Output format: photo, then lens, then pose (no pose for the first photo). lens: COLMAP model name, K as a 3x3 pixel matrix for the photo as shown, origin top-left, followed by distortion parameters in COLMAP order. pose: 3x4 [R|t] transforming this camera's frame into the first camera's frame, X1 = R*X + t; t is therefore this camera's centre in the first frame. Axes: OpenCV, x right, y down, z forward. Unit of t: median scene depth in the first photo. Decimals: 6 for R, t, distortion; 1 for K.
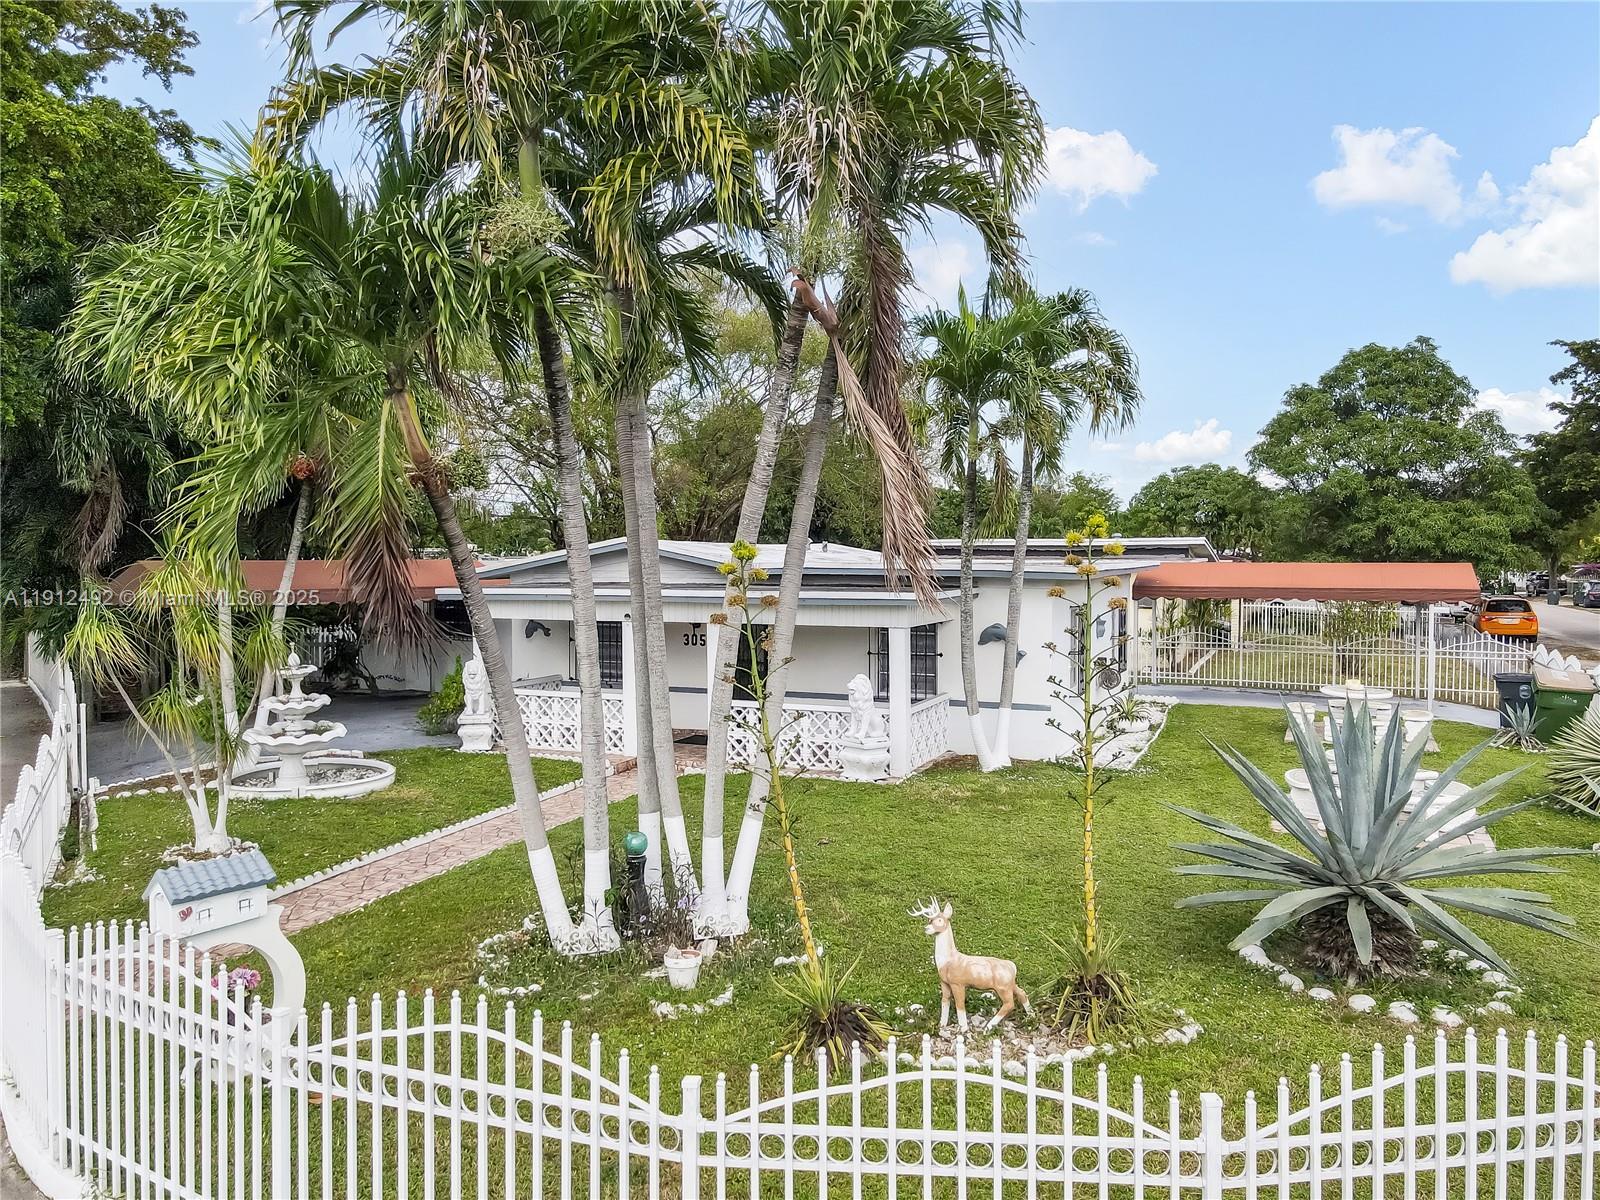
lens RADIAL K [[1221.8, 0, 788.0], [0, 1221.8, 587.5], [0, 0, 1]] dist [0.005754, 0.016090]
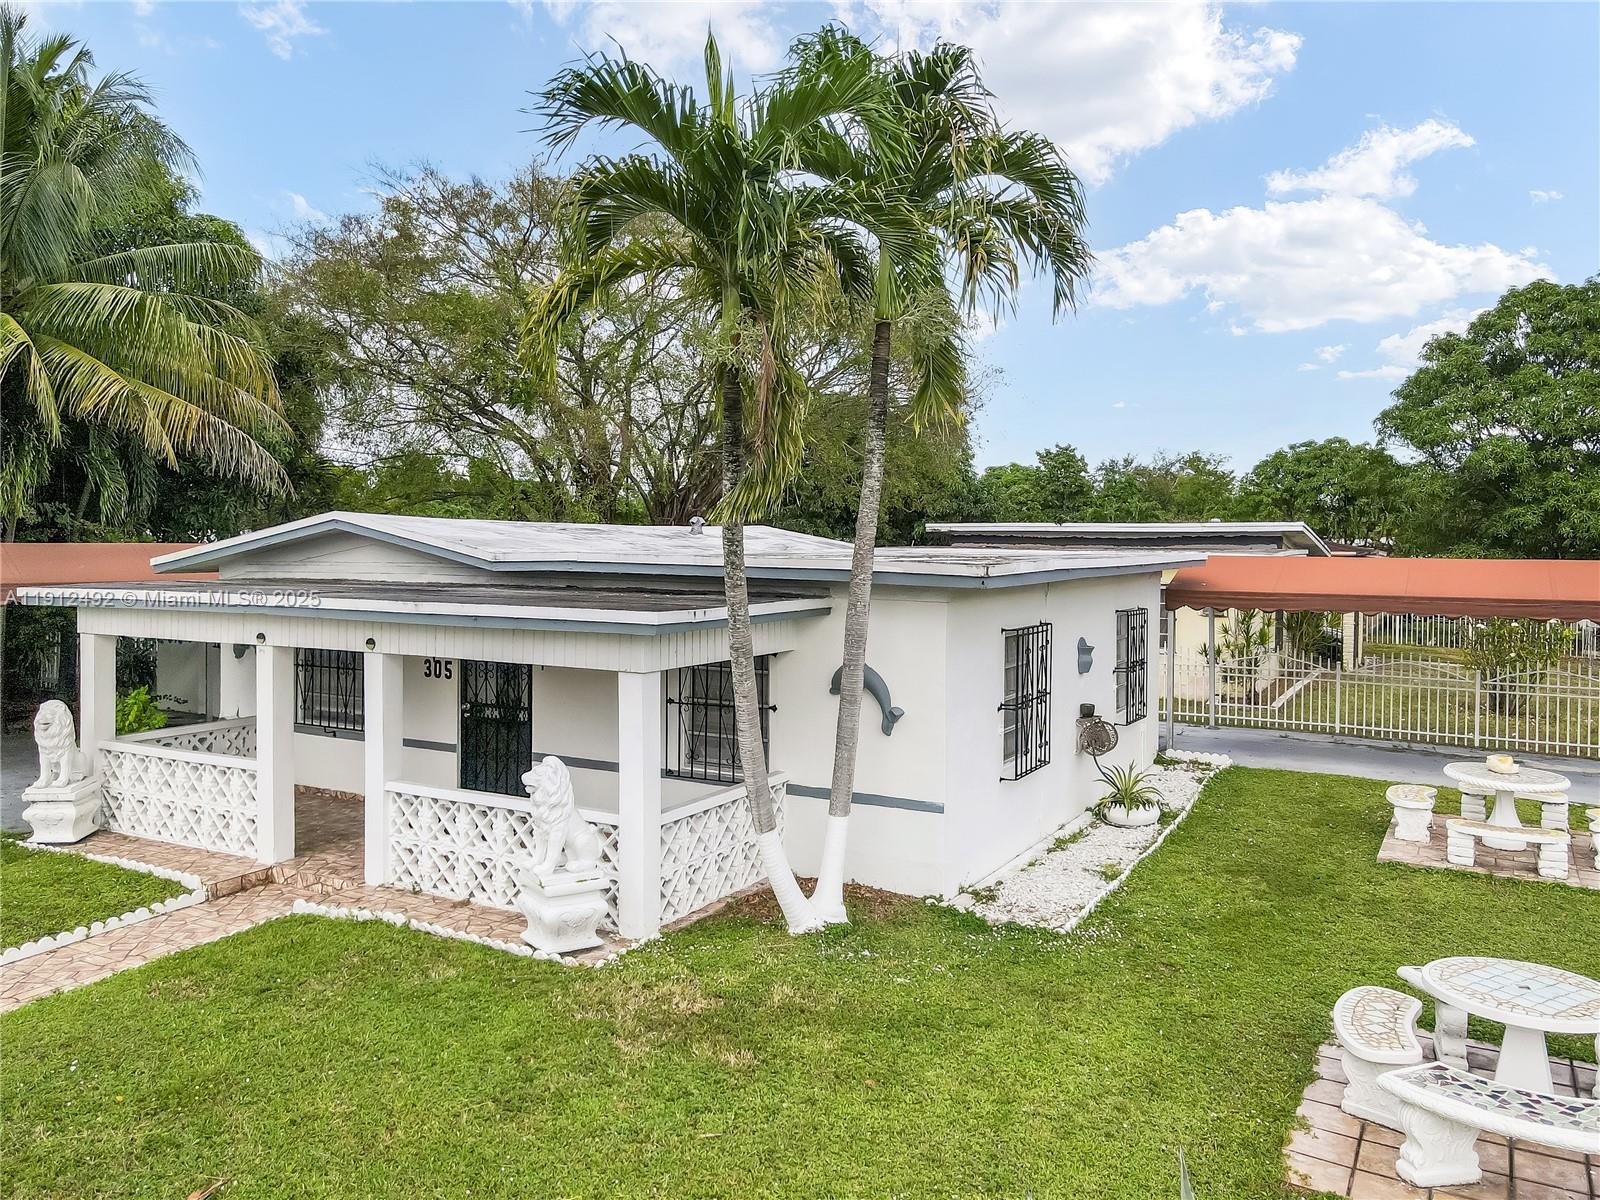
lens RADIAL K [[1221.8, 0, 794.8], [0, 1221.8, 560.0], [0, 0, 1]] dist [0.005754, 0.016090]
pose [[0.994893, 0.009593, -0.100475, 0.093326], [-0.010741, 0.999883, -0.010888, -0.005340], [0.100359, 0.011911, 0.994880, 0.192888]]
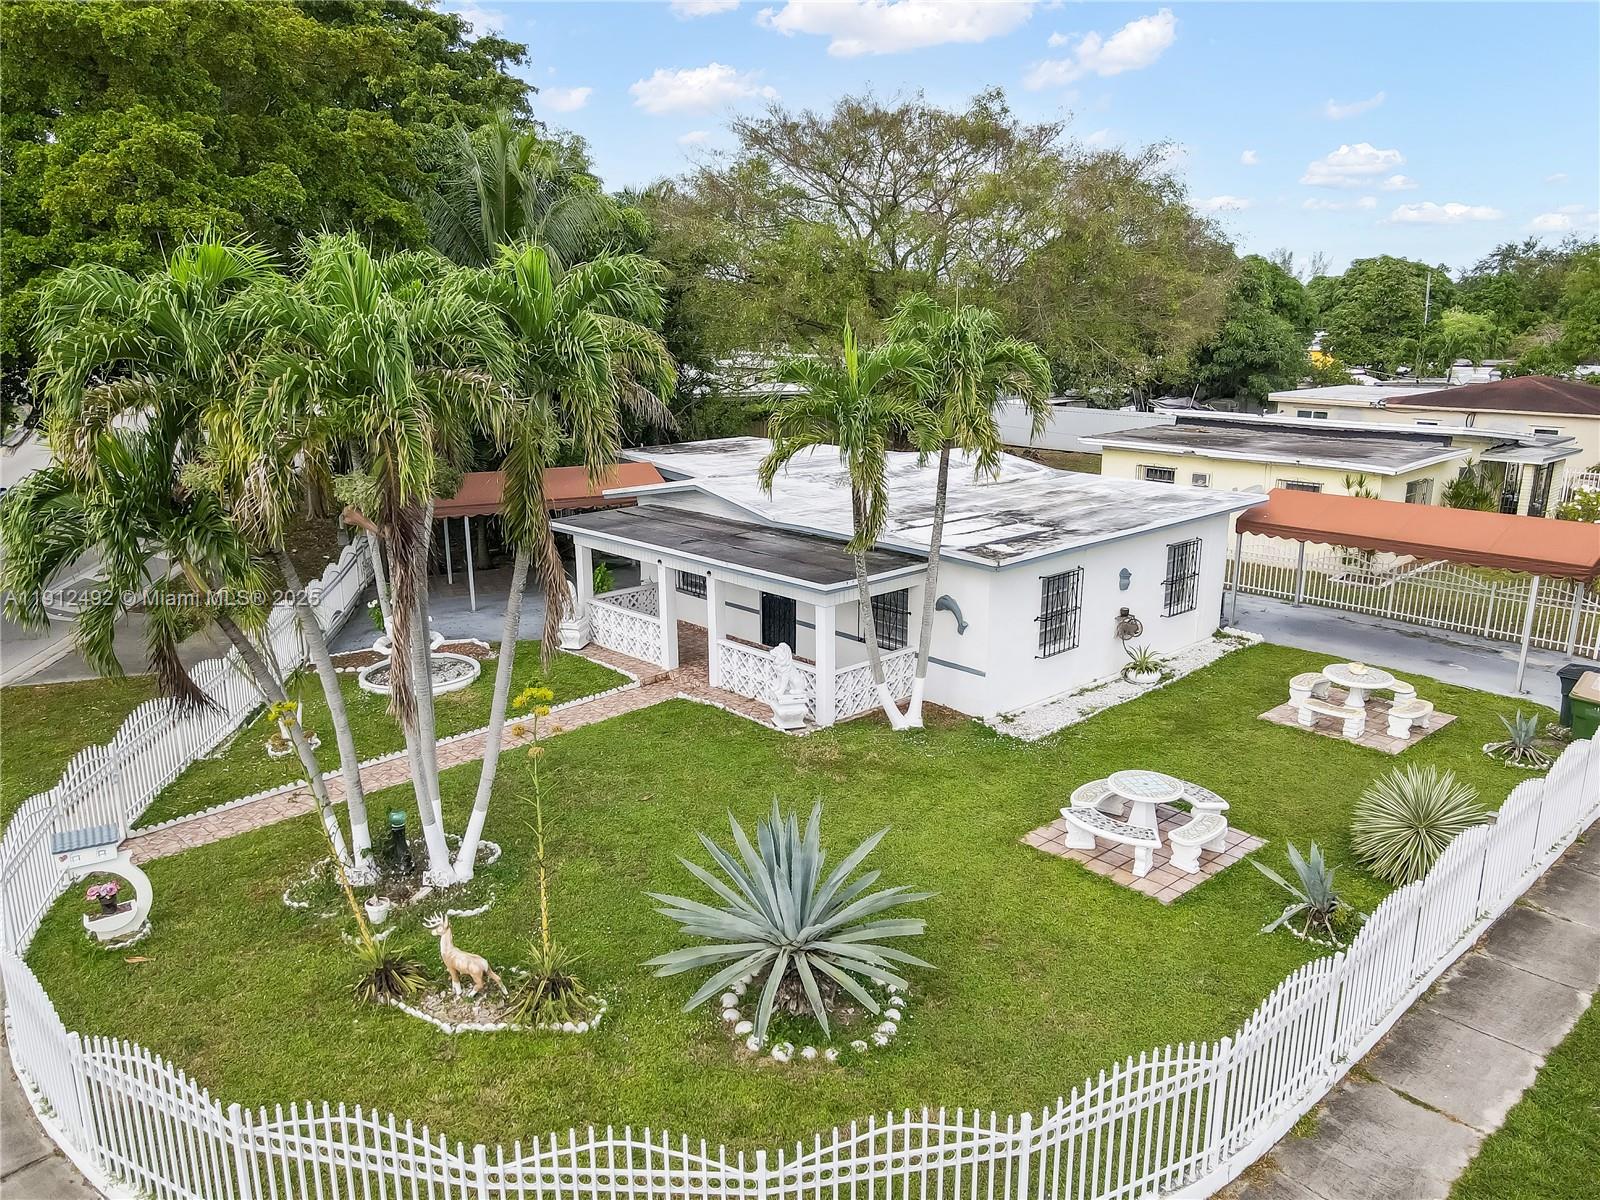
lens RADIAL K [[1221.8, 0, 788.0], [0, 1221.8, 606.4], [0, 0, 1]] dist [0.005754, 0.016090]
pose [[0.916876, 0.098450, -0.386841, 0.220792], [-0.010162, 0.974551, 0.223936, -0.098343], [0.399043, -0.201390, 0.894543, -0.030480]]
